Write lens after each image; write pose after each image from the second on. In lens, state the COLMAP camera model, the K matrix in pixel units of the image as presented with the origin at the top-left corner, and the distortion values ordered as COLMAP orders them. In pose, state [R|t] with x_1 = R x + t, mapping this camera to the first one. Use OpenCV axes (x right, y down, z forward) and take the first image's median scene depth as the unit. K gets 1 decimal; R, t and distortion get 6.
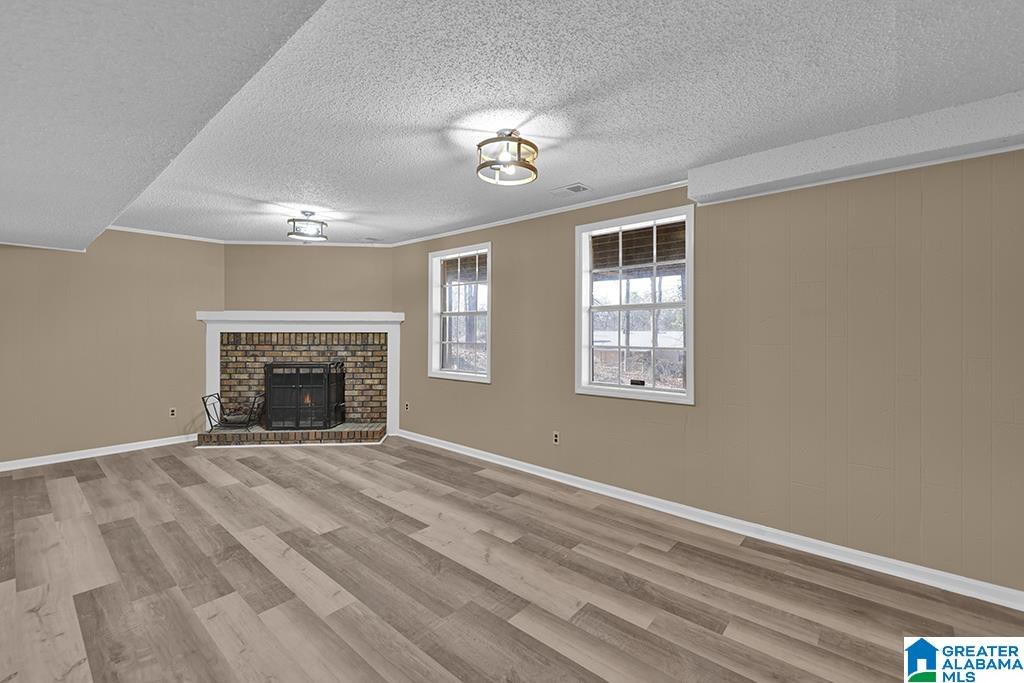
lens RADIAL K [[439.5, 0, 509.9], [0, 439.5, 324.0], [0, 0, 1]] dist [0.007901, -0.000778]
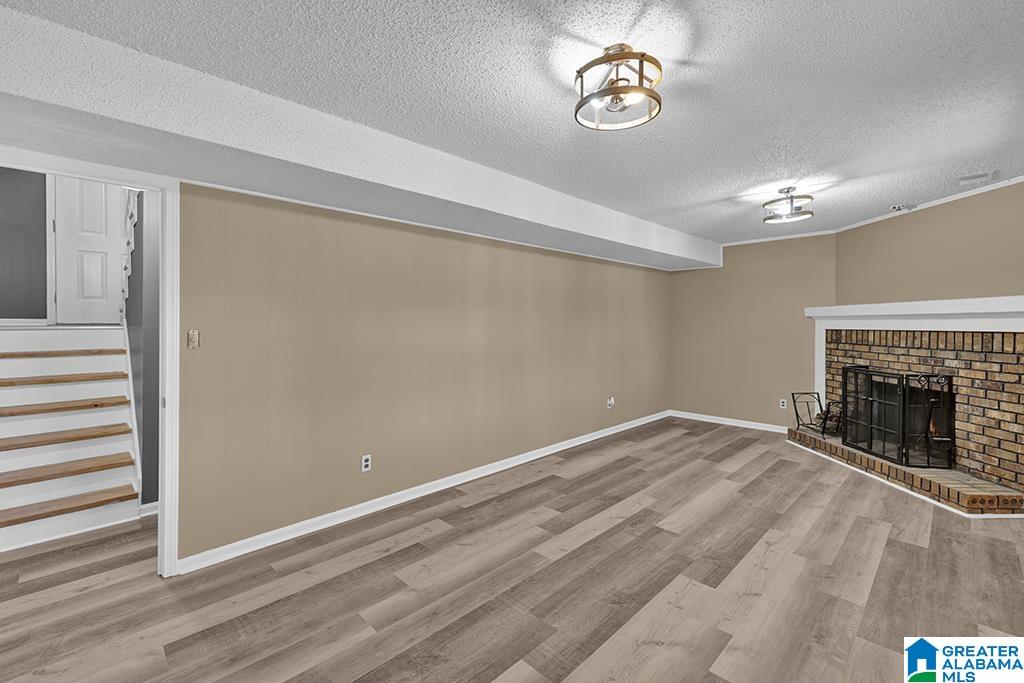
lens RADIAL K [[439.5, 0, 509.9], [0, 439.5, 324.0], [0, 0, 1]] dist [0.007901, -0.000778]
pose [[-0.061821, -0.001536, -0.998086, 0.397824], [0.009032, 0.999957, -0.002099, 0.004777], [0.998046, -0.009145, -0.061805, 0.473239]]
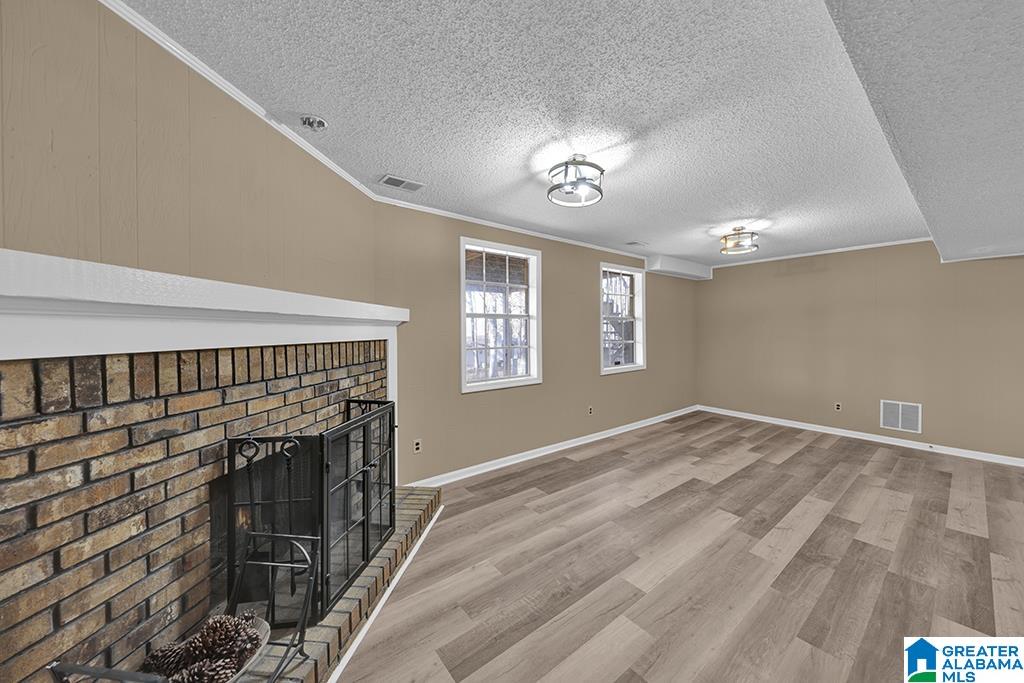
lens RADIAL K [[369.0, 0, 507.5], [0, 369.0, 327.4], [0, 0, 1]] dist [-0.002047, -0.000160]
pose [[0.177511, 0.004543, 0.984108, -0.944634], [-0.009295, 0.999952, -0.002939, 0.003055], [-0.984075, -0.008626, 0.177544, 0.921109]]
